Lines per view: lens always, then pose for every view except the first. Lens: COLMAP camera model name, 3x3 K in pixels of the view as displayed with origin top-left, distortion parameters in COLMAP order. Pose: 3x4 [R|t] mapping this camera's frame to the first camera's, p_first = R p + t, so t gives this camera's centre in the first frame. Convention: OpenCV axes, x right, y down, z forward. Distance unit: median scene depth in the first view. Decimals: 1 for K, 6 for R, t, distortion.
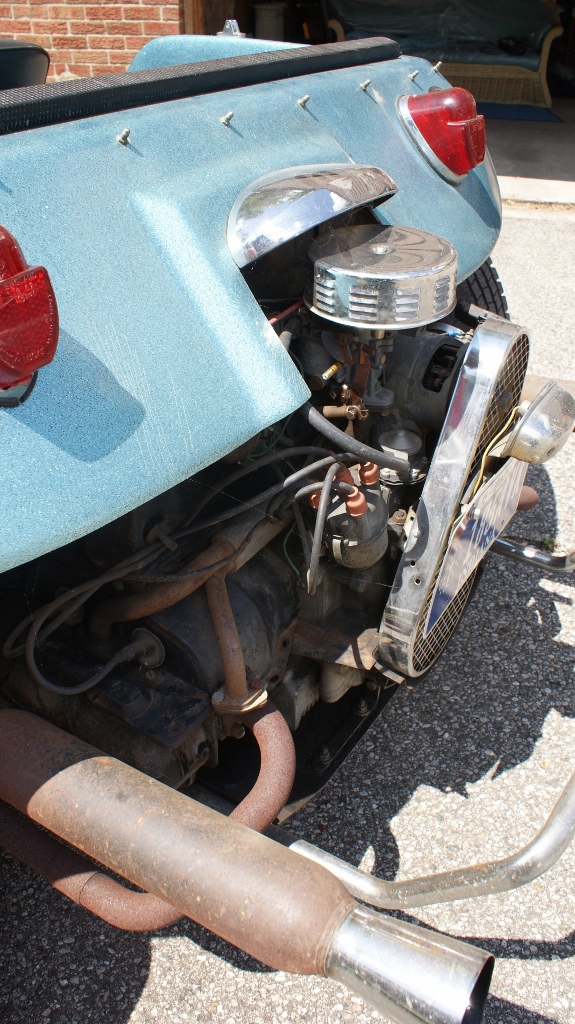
lens RADIAL K [[816.0, 0, 286.9], [0, 816.0, 503.7], [0, 0, 1]] dist [-0.137737, 0.105388]
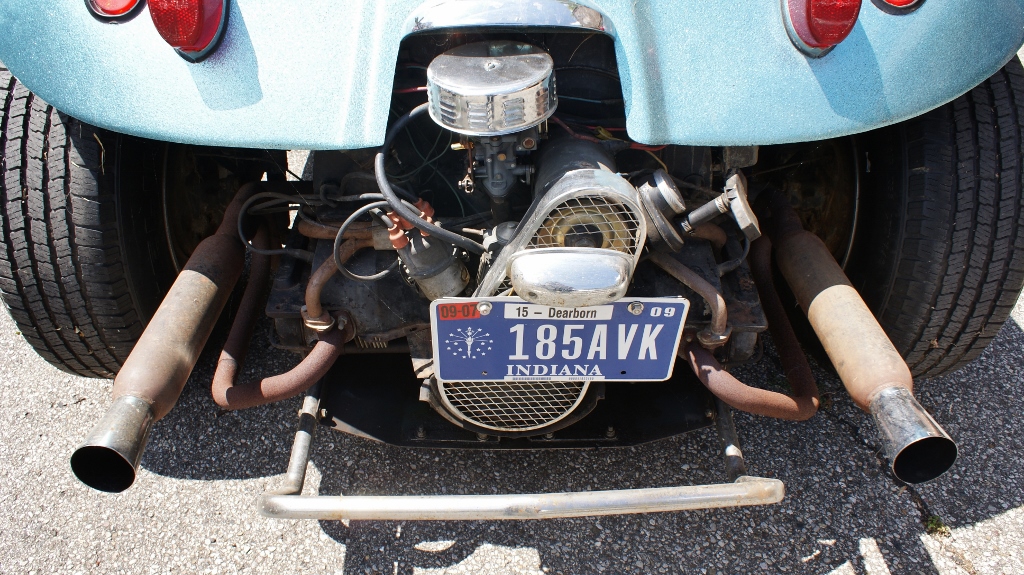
lens RADIAL K [[816.0, 0, 510.2], [0, 816.0, 289.4], [0, 0, 1]] dist [-0.137737, 0.105388]
pose [[0.551809, 0.531364, -0.642775, 0.627769], [-0.471236, 0.834567, 0.285367, -0.230255], [0.688072, 0.145431, 0.710919, 0.129885]]
